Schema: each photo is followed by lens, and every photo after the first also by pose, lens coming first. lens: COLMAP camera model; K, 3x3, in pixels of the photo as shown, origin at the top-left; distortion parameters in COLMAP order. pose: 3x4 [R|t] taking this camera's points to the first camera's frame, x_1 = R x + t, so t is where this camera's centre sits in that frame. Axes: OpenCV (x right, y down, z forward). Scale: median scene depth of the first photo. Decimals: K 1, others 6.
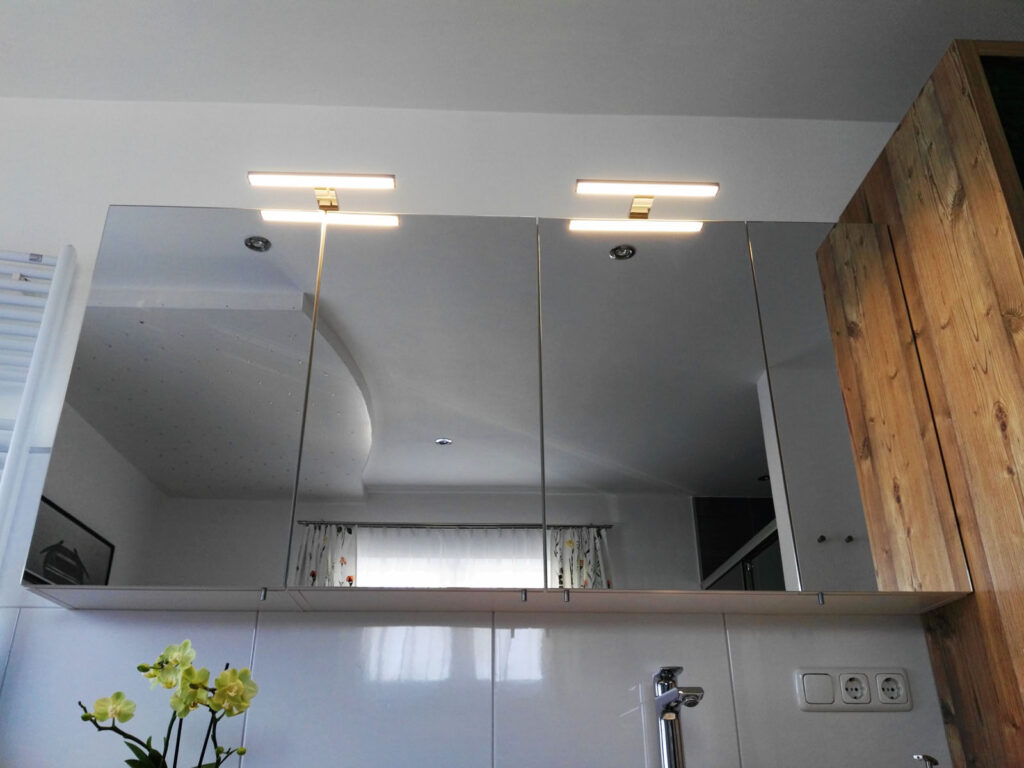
lens RADIAL K [[848.0, 0, 493.3], [0, 848.0, 399.6], [0, 0, 1]] dist [0.083190, -0.160131]
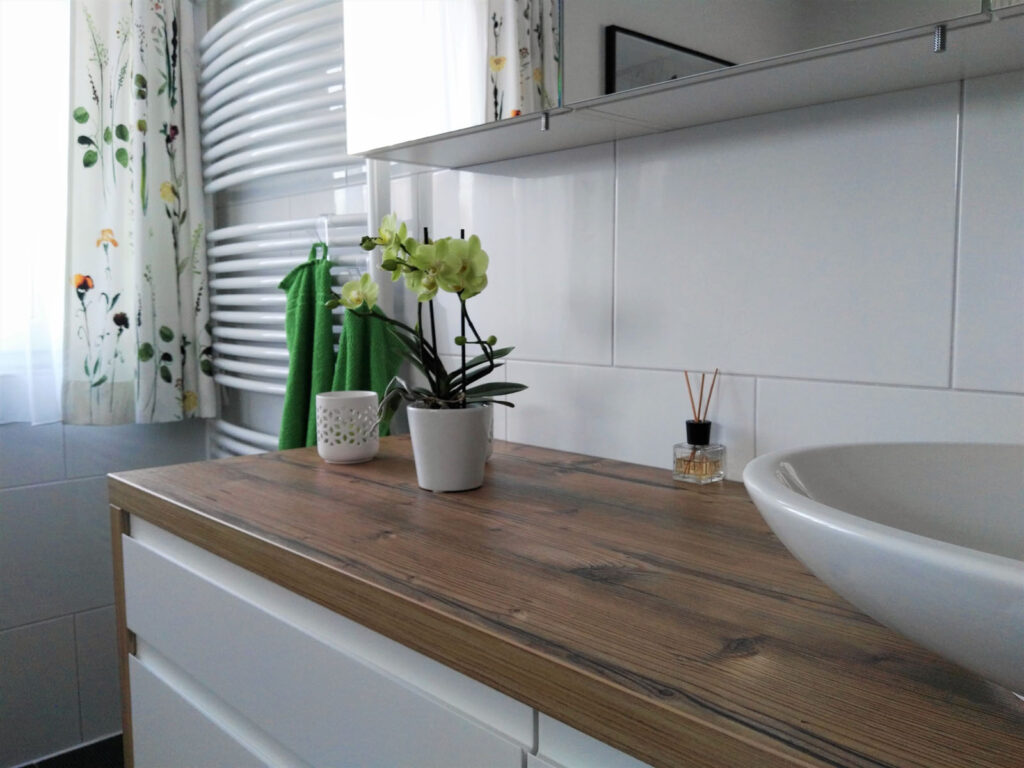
lens RADIAL K [[863.6, 0, 512.0], [0, 863.6, 384.0], [0, 0, 1]] dist [-0.007169, 0.003279]
pose [[0.667468, 0.080608, -0.740263, 0.226070], [0.320619, 0.866143, 0.383405, 0.124289], [0.672079, -0.493253, 0.552279, 0.453488]]
